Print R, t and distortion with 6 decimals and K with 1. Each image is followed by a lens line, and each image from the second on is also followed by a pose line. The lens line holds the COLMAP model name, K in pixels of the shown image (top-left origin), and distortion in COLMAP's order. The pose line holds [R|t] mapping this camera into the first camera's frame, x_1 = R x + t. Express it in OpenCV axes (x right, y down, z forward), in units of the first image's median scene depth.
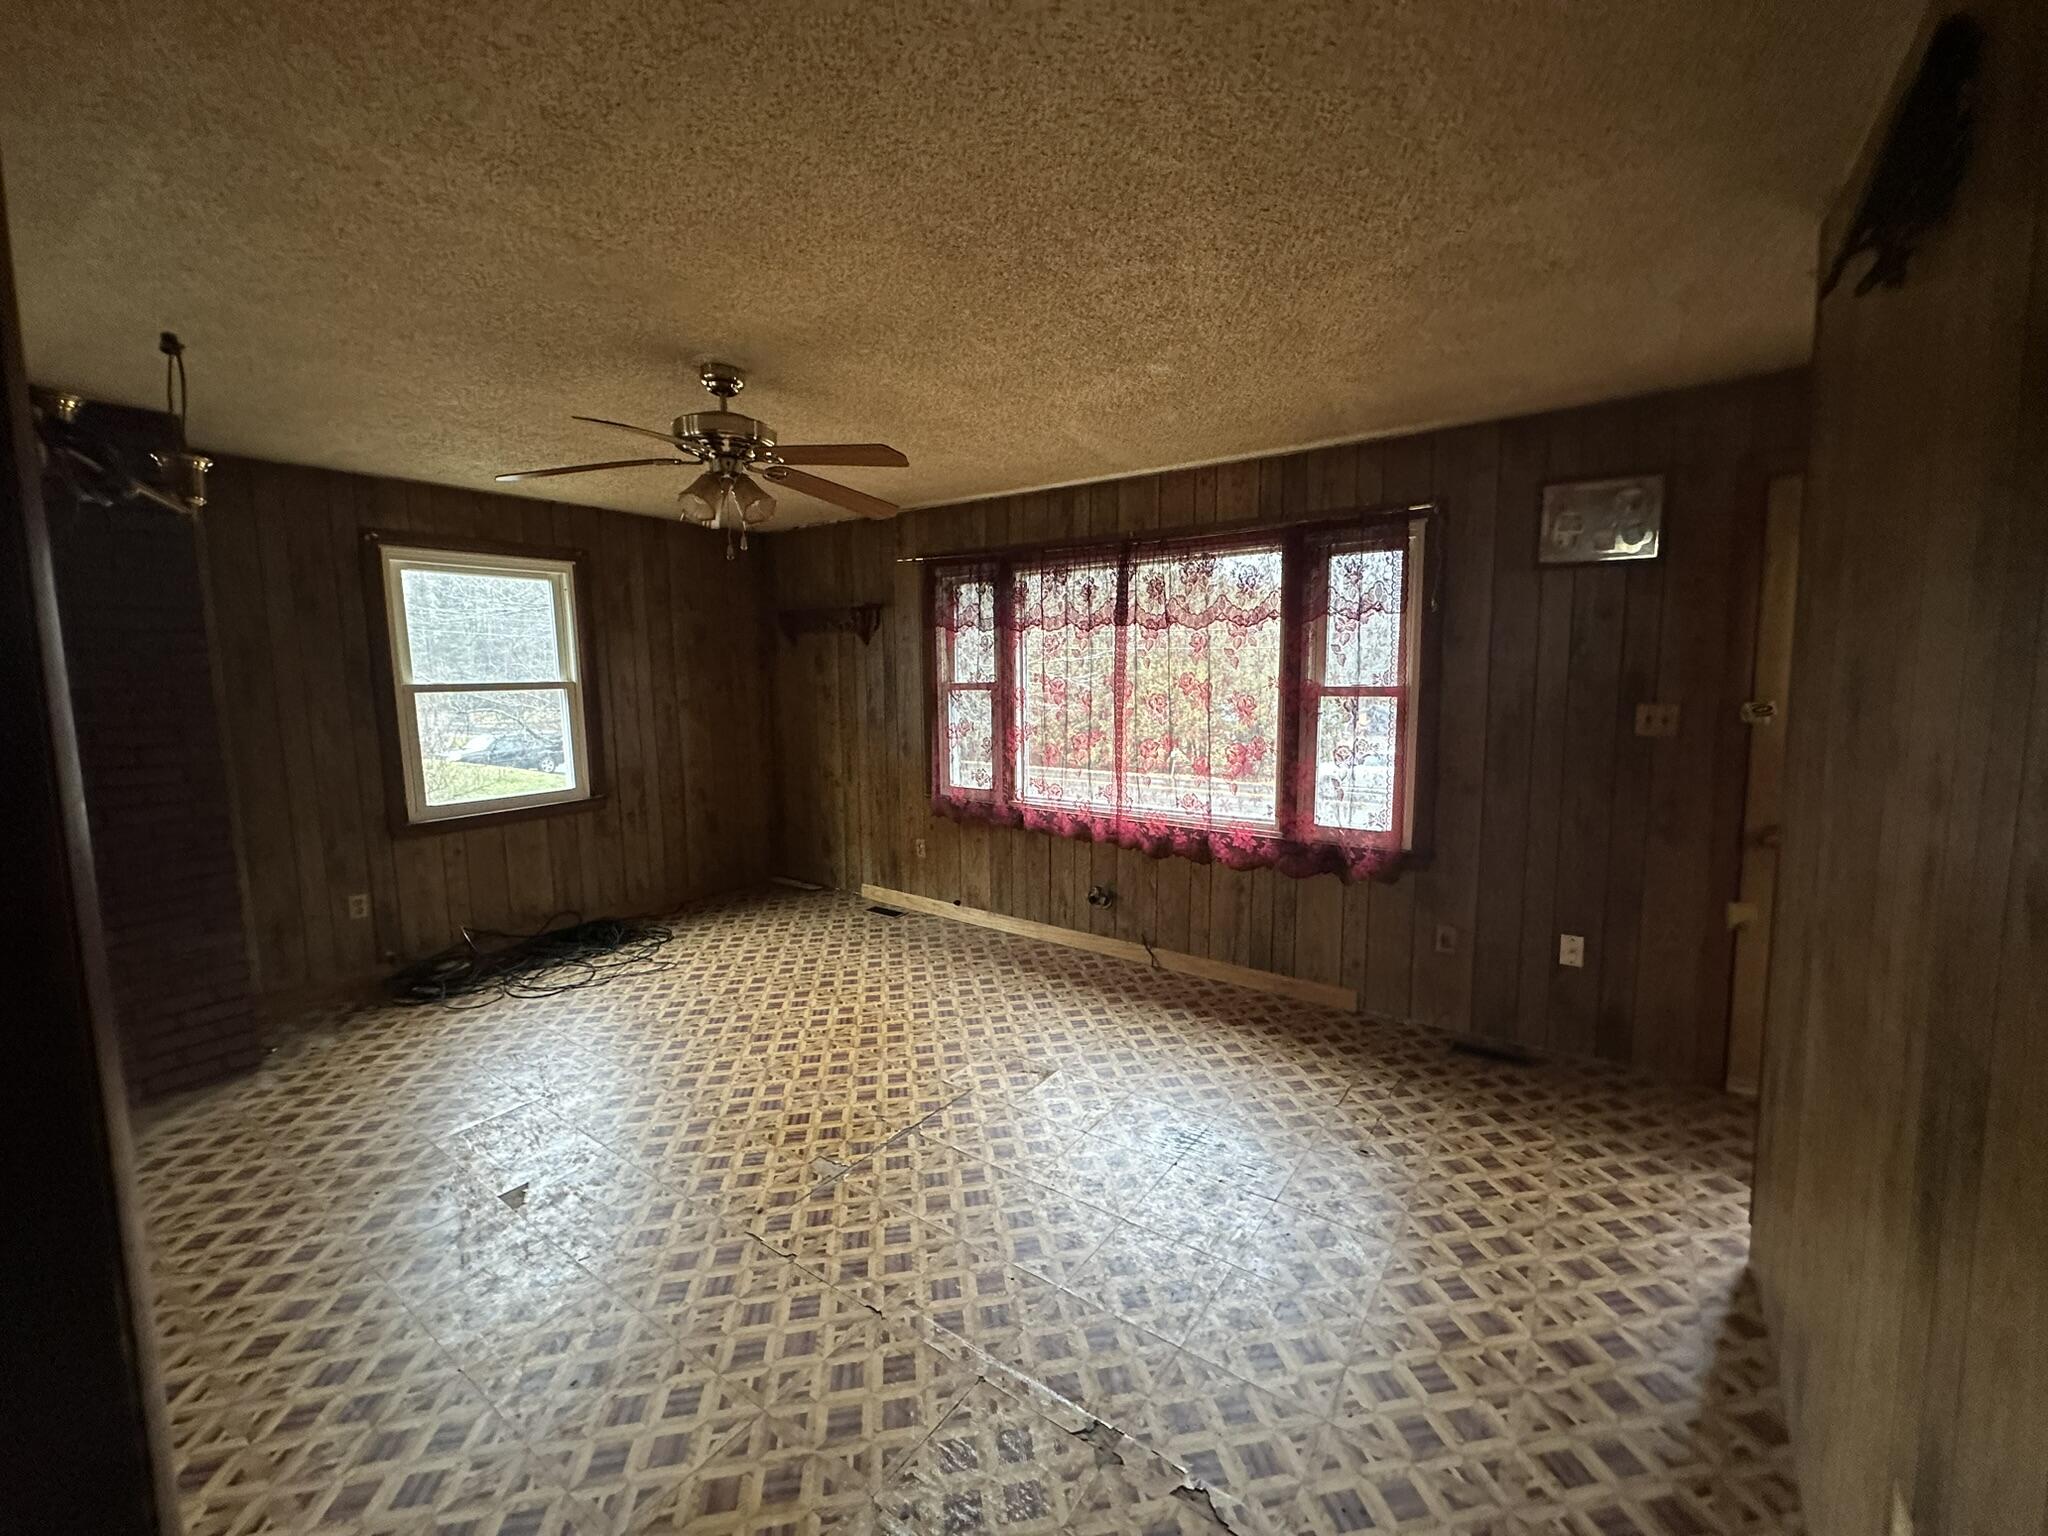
lens RADIAL K [[815.7, 0, 1032.0], [0, 815.7, 769.8], [0, 0, 1]] dist [-0.000509, 0.000258]
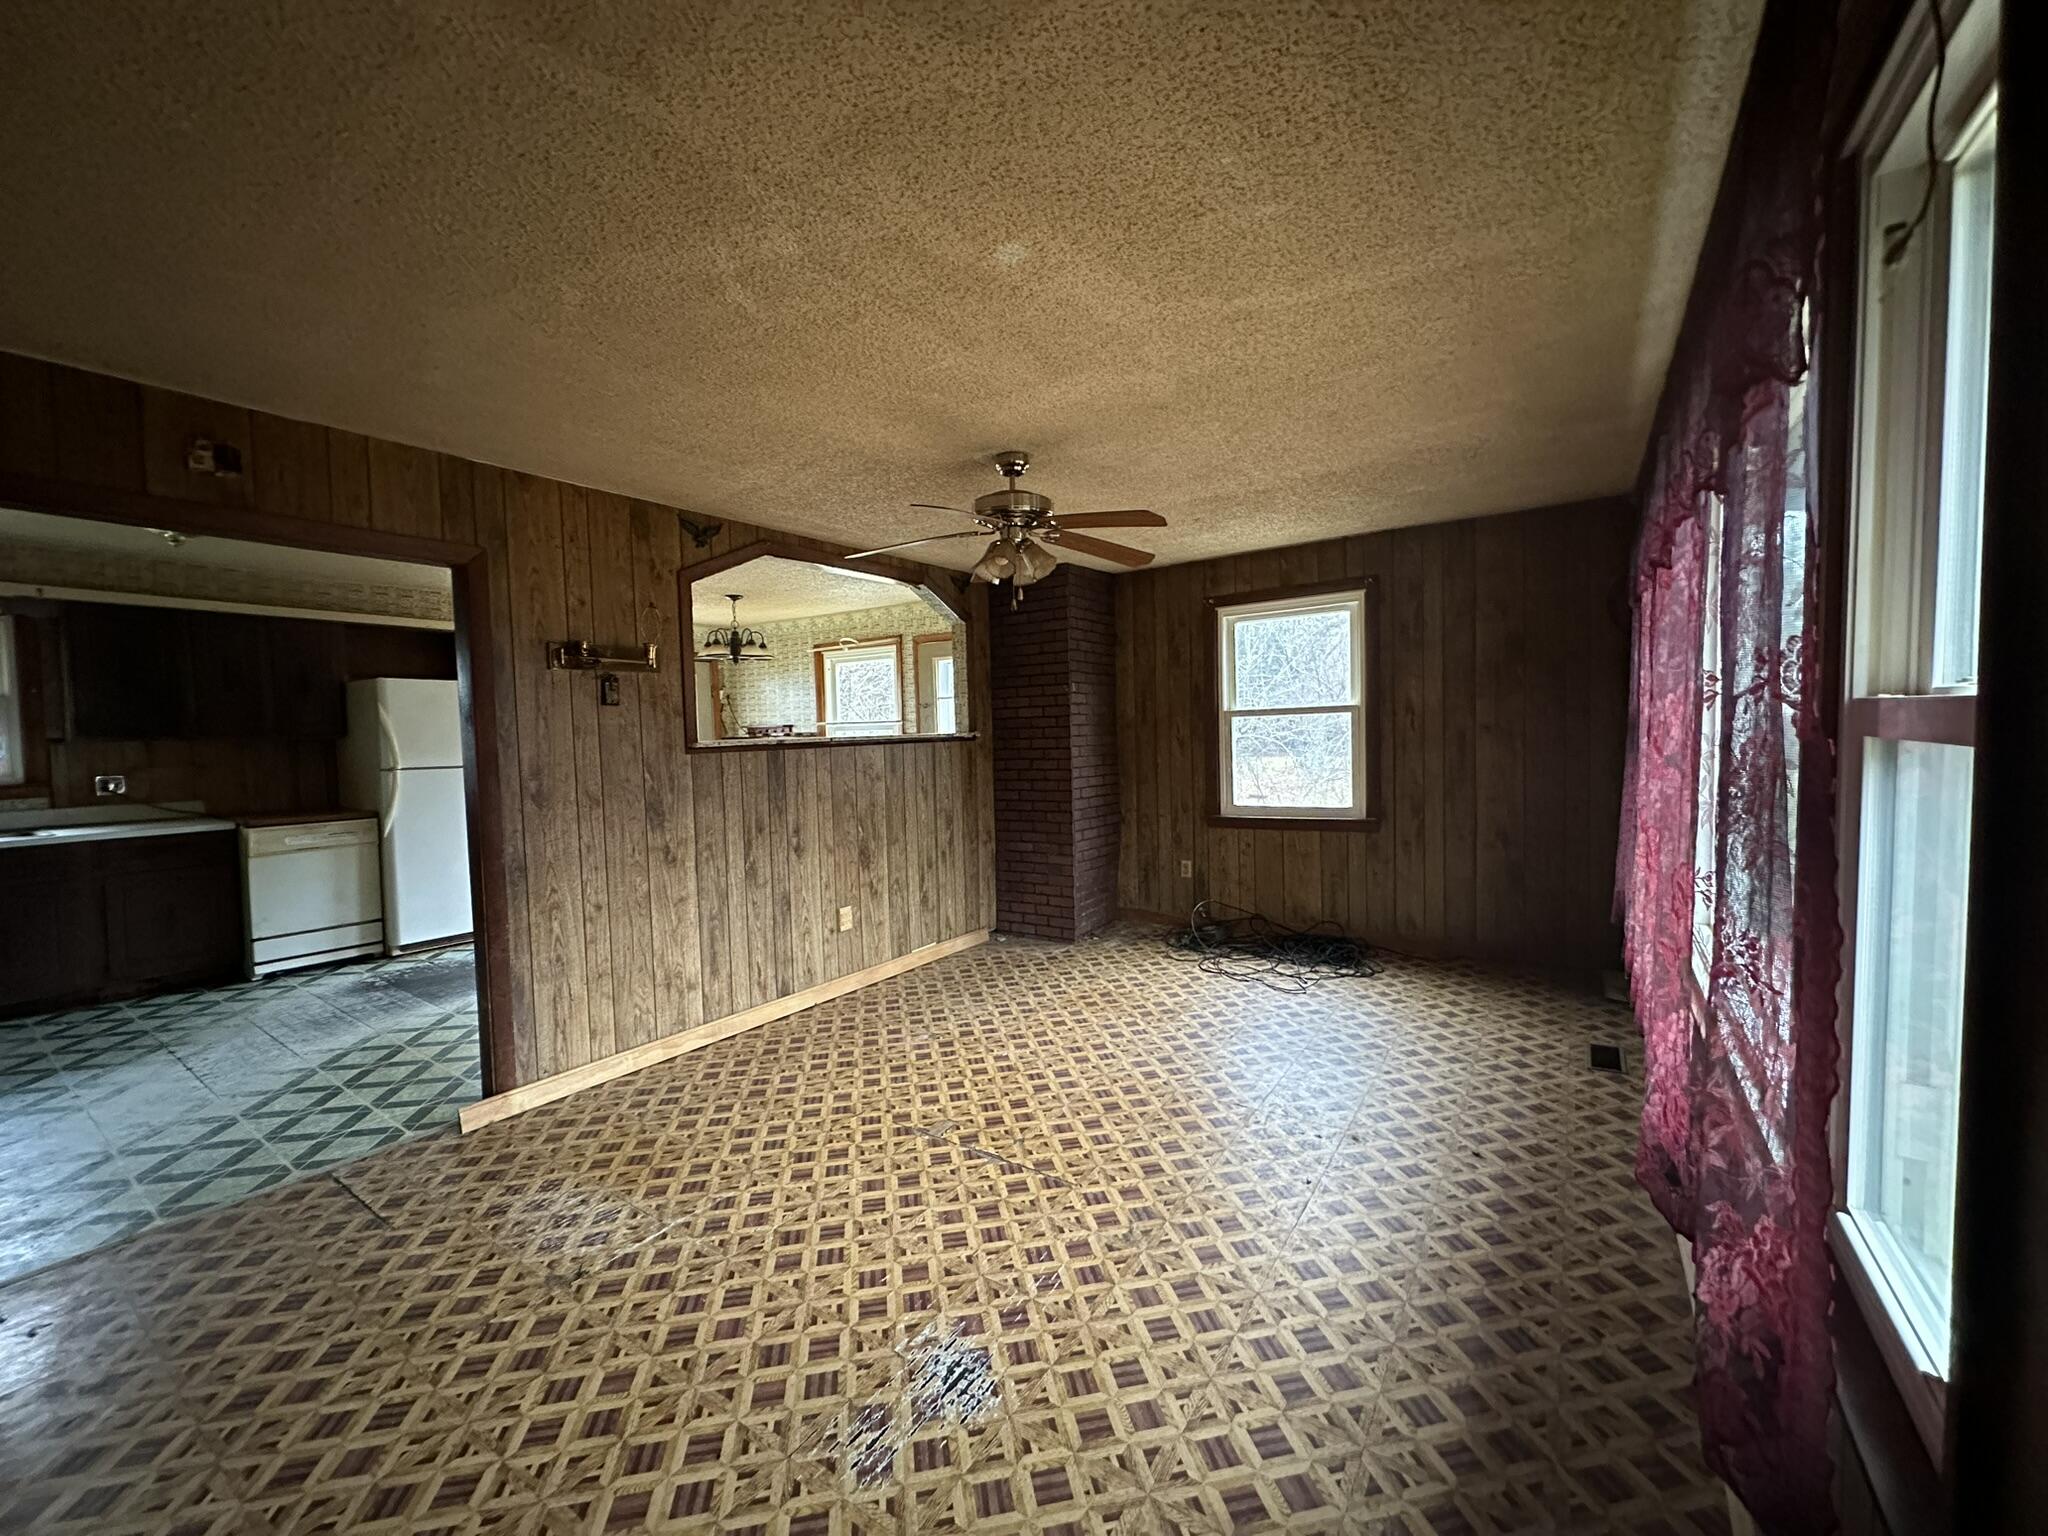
lens RADIAL K [[815.7, 0, 1017.0], [0, 815.7, 766.5], [0, 0, 1]] dist [-0.000509, 0.000258]
pose [[0.019167, 0.060819, -0.997965, 0.585262], [-0.085786, 0.994567, 0.058964, -0.068053], [0.996129, 0.084481, 0.024280, 0.688991]]
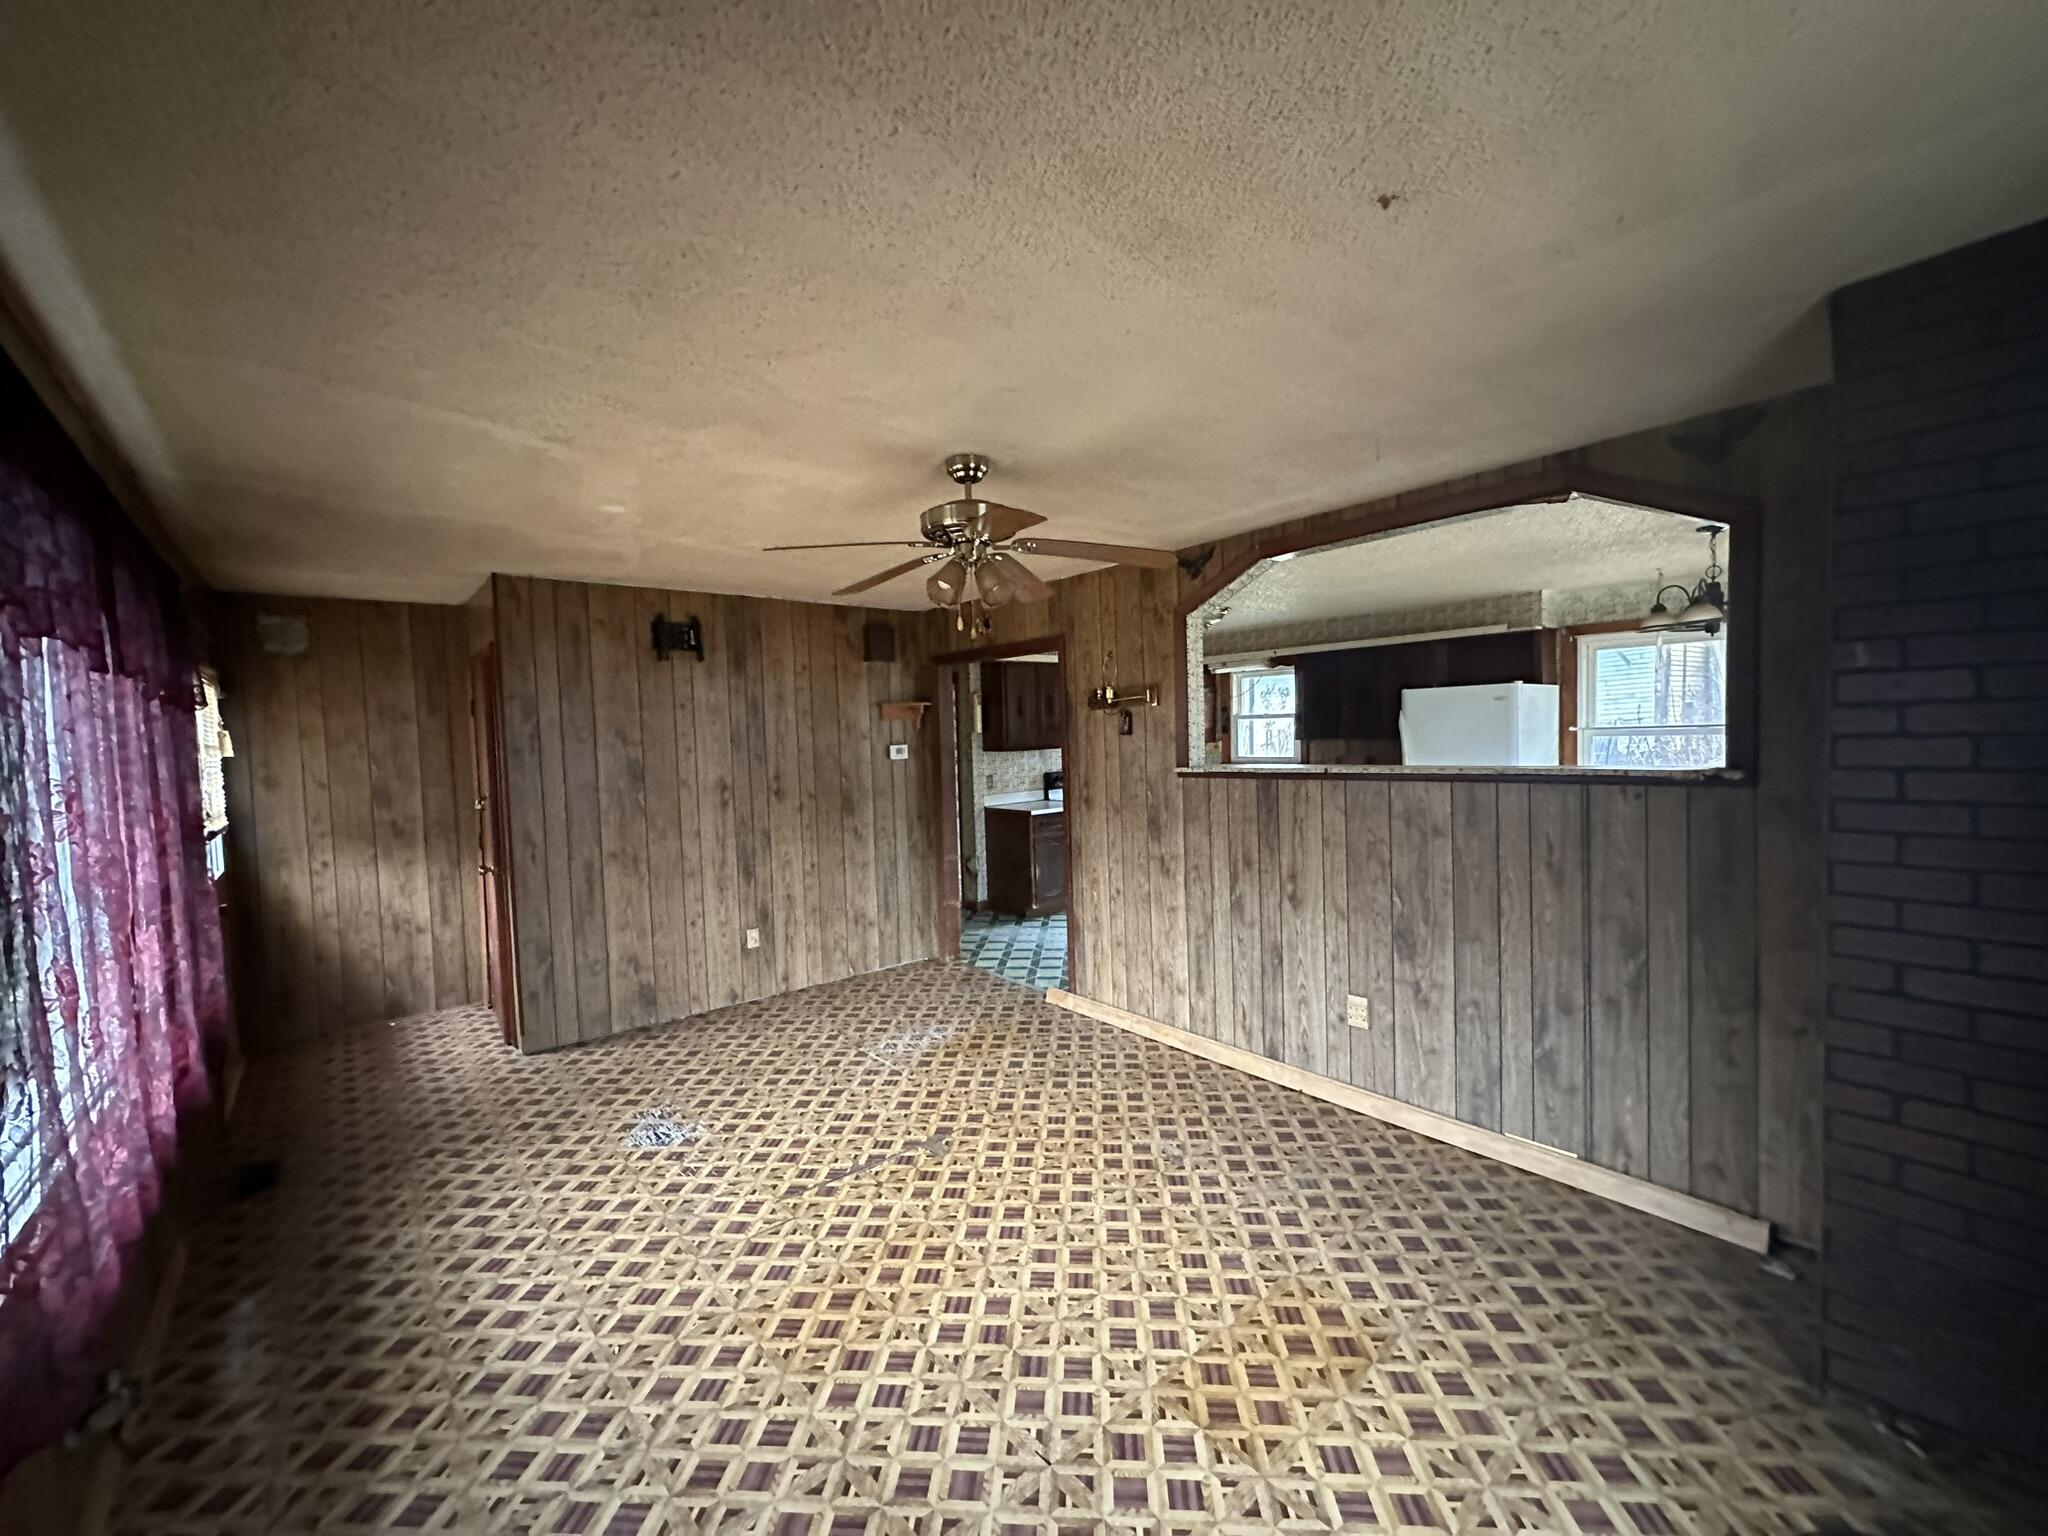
lens RADIAL K [[815.7, 0, 1031.5], [0, 815.7, 766.6], [0, 0, 1]] dist [-0.000509, 0.000258]
pose [[-0.969663, 0.035648, 0.241834, -0.472512], [0.070127, 0.988292, 0.135504, -0.162066], [-0.234172, 0.148353, -0.960810, 1.377531]]
